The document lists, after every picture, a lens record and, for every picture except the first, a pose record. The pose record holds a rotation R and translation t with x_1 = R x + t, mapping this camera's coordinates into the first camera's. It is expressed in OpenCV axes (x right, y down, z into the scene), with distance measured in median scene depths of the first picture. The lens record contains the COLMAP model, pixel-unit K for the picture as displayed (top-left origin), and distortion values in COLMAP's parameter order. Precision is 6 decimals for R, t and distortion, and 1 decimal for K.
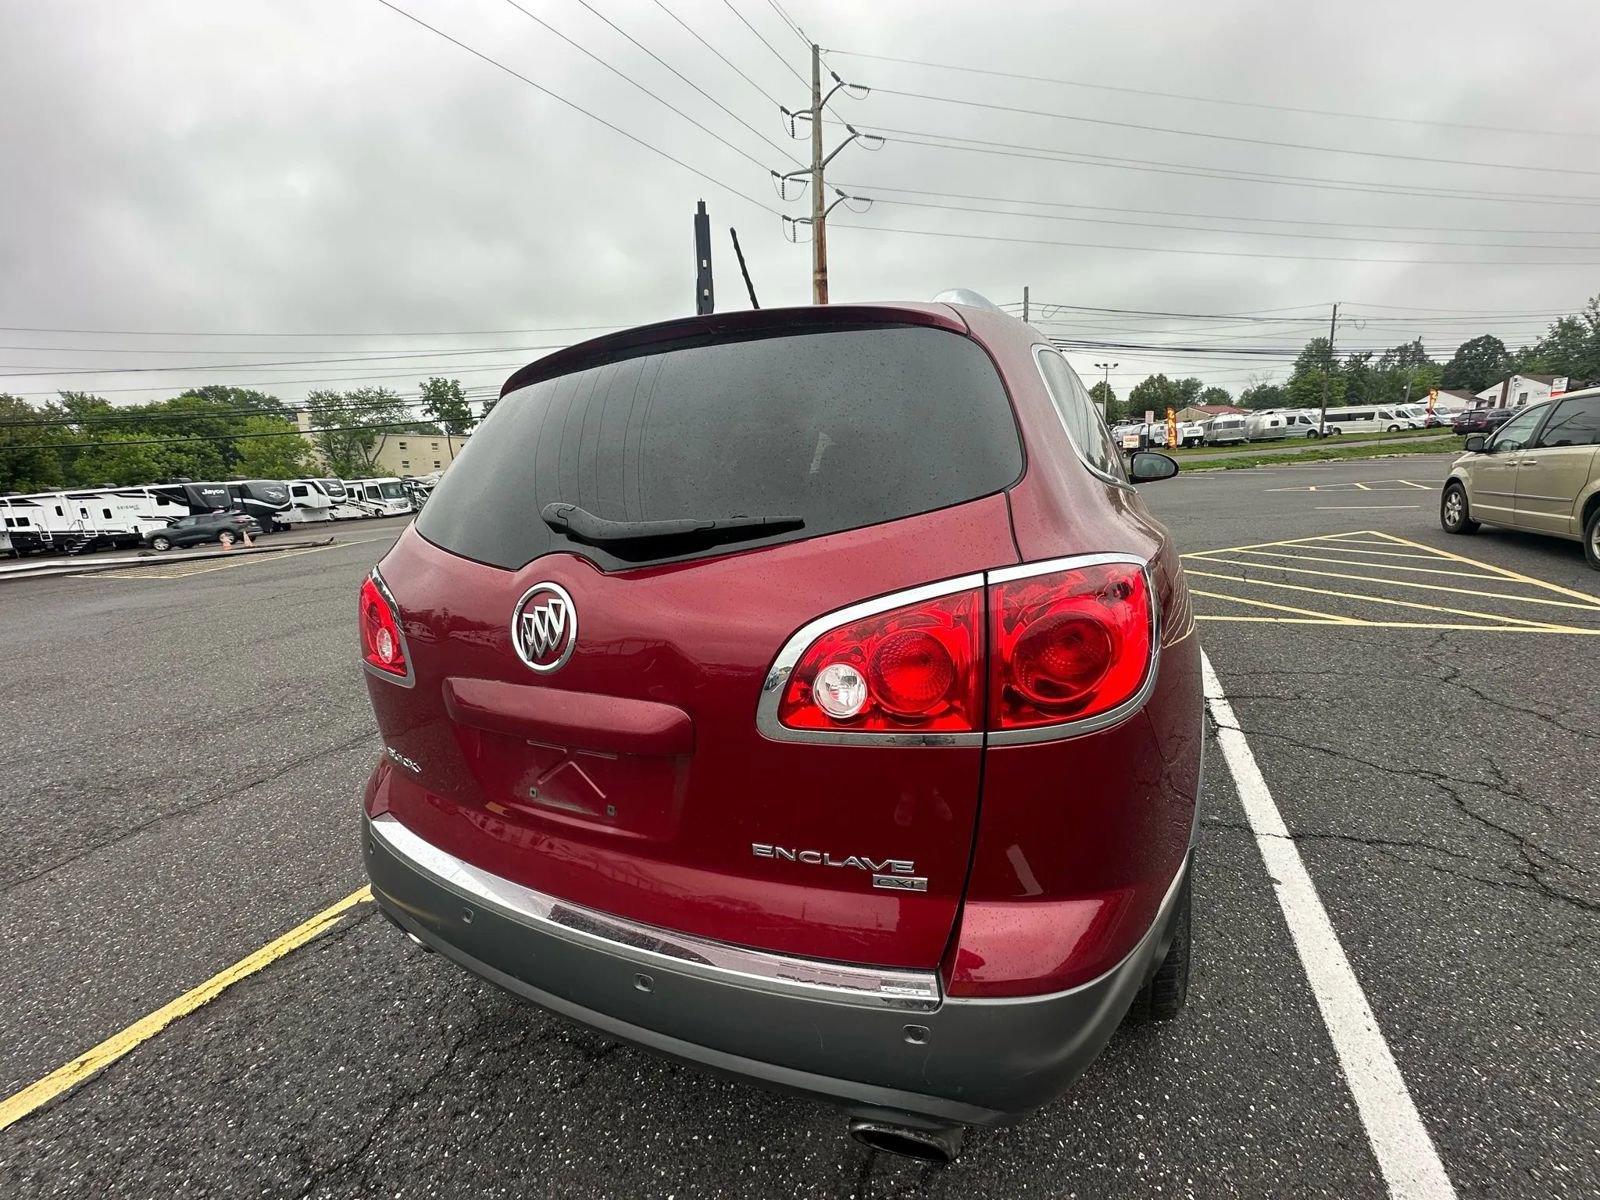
lens RADIAL K [[638.2, 0, 800.5], [0, 638.2, 599.7], [0, 0, 1]] dist [-0.004938, 0.001049]
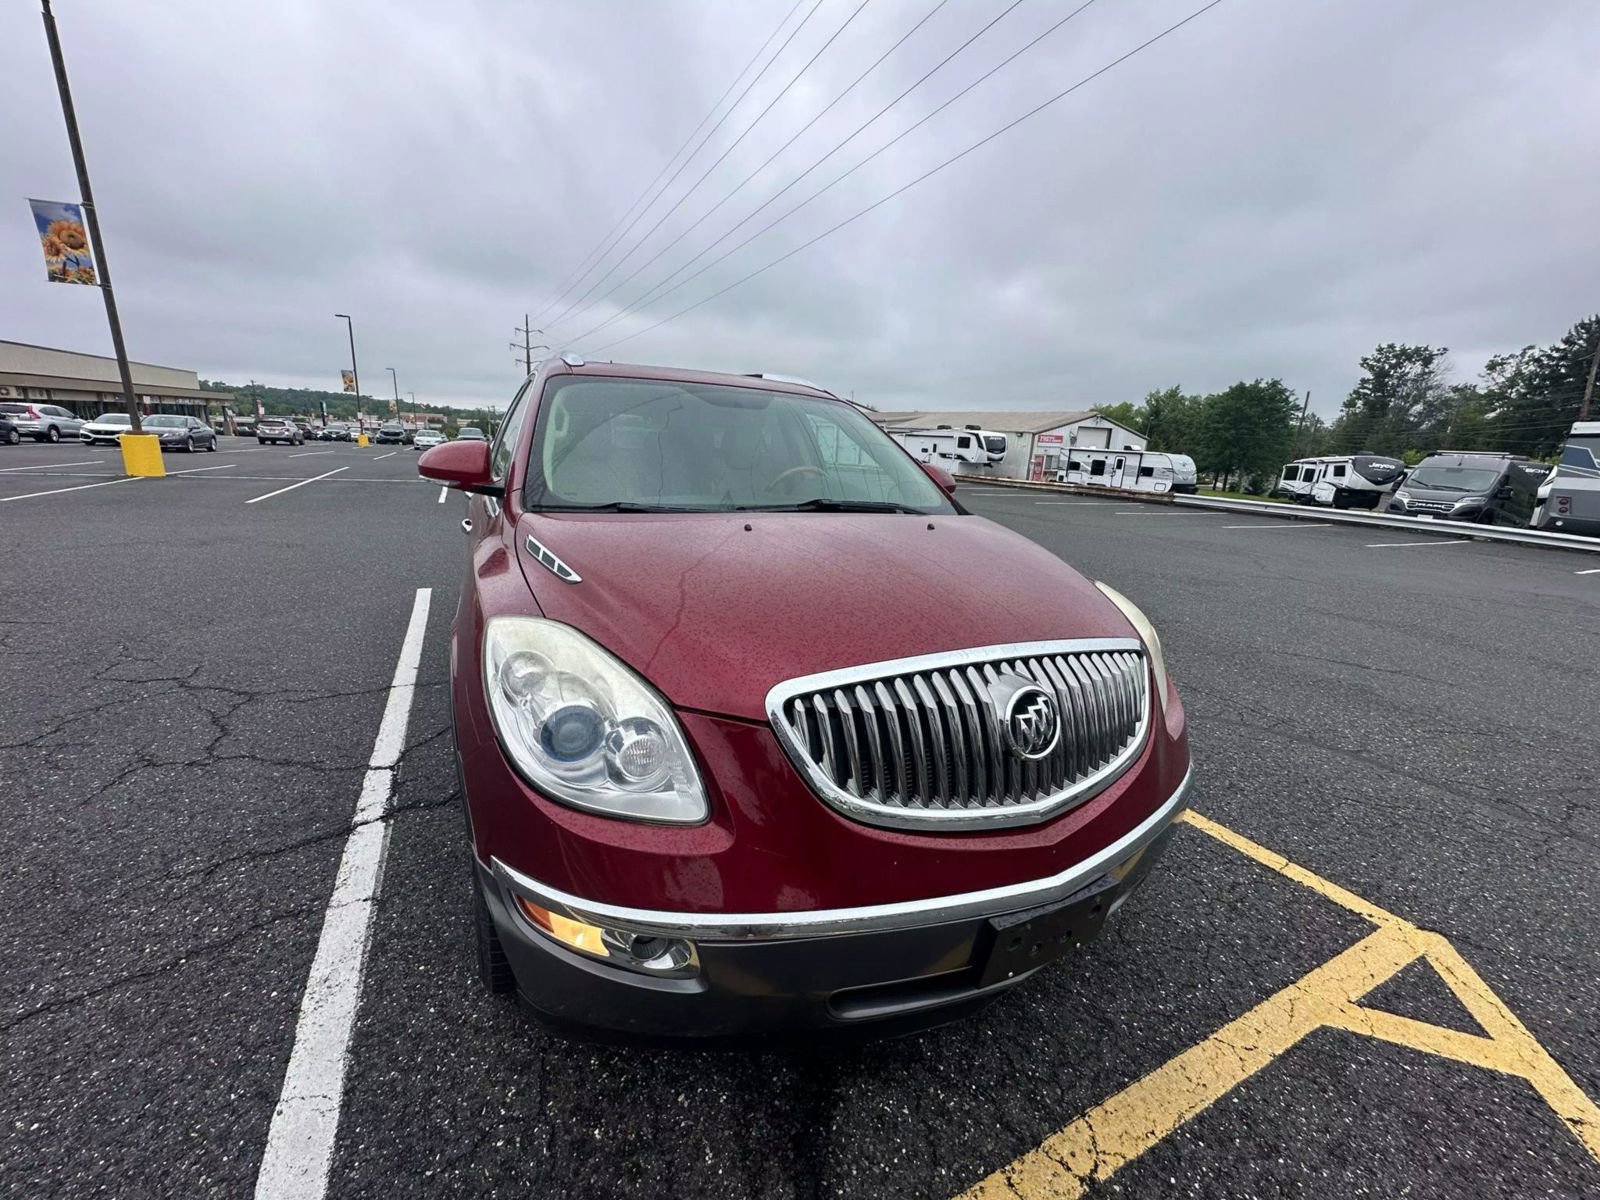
lens RADIAL K [[638.2, 0, 801.3], [0, 638.2, 601.3], [0, 0, 1]] dist [-0.004938, 0.001049]
pose [[-0.612440, 0.213083, -0.761258, 0.076522], [-0.176744, 0.901700, 0.394587, -0.035408], [0.770506, 0.376209, -0.514575, 0.146829]]
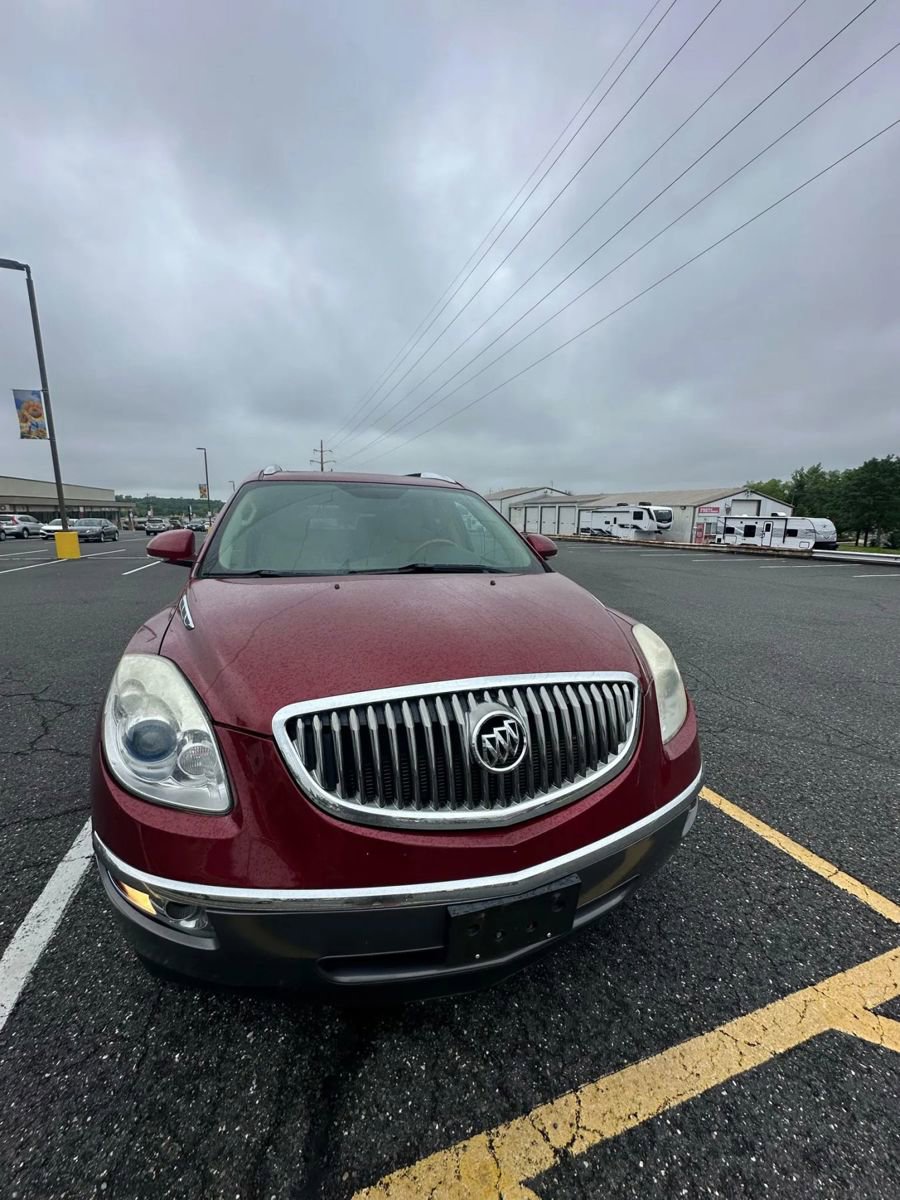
lens RADIAL K [[478.7, 0, 451.4], [0, 478.7, 601.2], [0, 0, 1]] dist [-0.004938, 0.001049]
pose [[-0.711609, 0.162308, -0.683571, 0.067199], [-0.116597, 0.932175, 0.342716, -0.037168], [0.692834, 0.323582, -0.644419, 0.155773]]
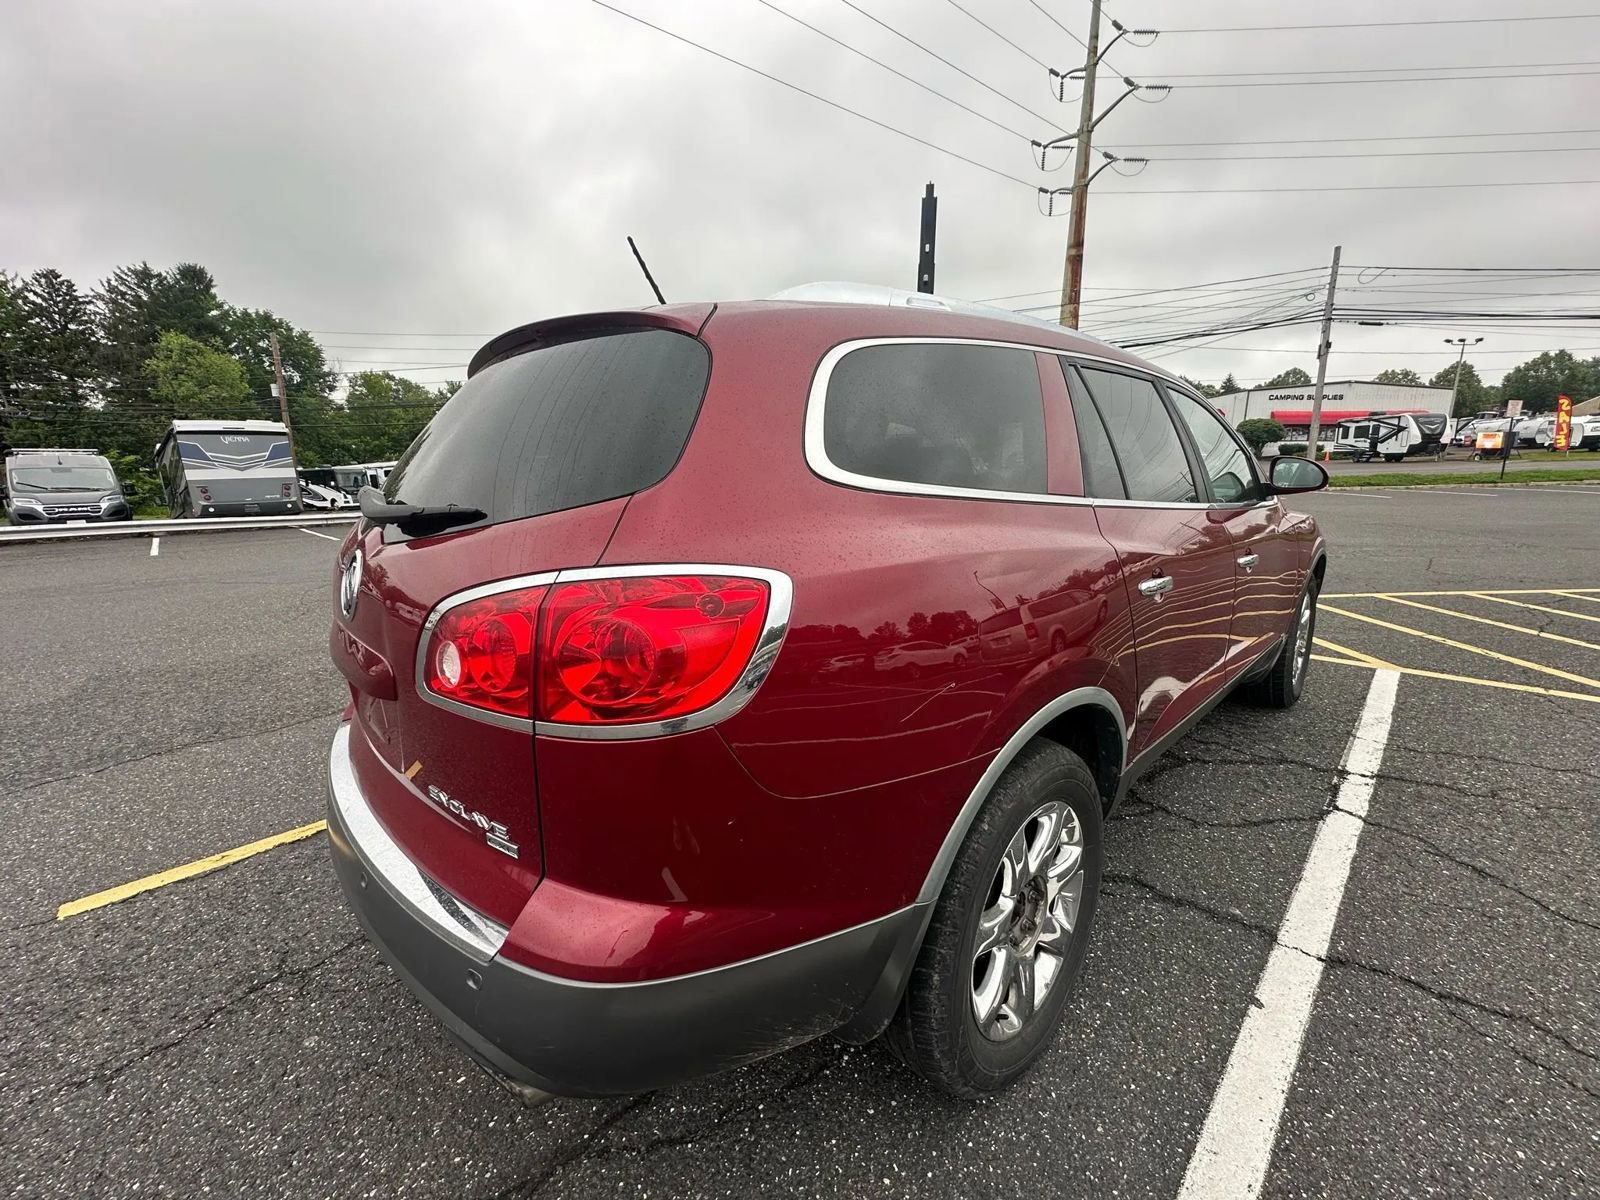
lens RADIAL K [[638.2, 0, 801.1], [0, 638.2, 599.8], [0, 0, 1]] dist [-0.004938, 0.001049]
pose [[0.937508, 0.107598, -0.330909, 0.022477], [-0.101204, 0.994194, 0.036548, -0.001645], [0.332920, -0.000775, 0.942955, 0.003171]]
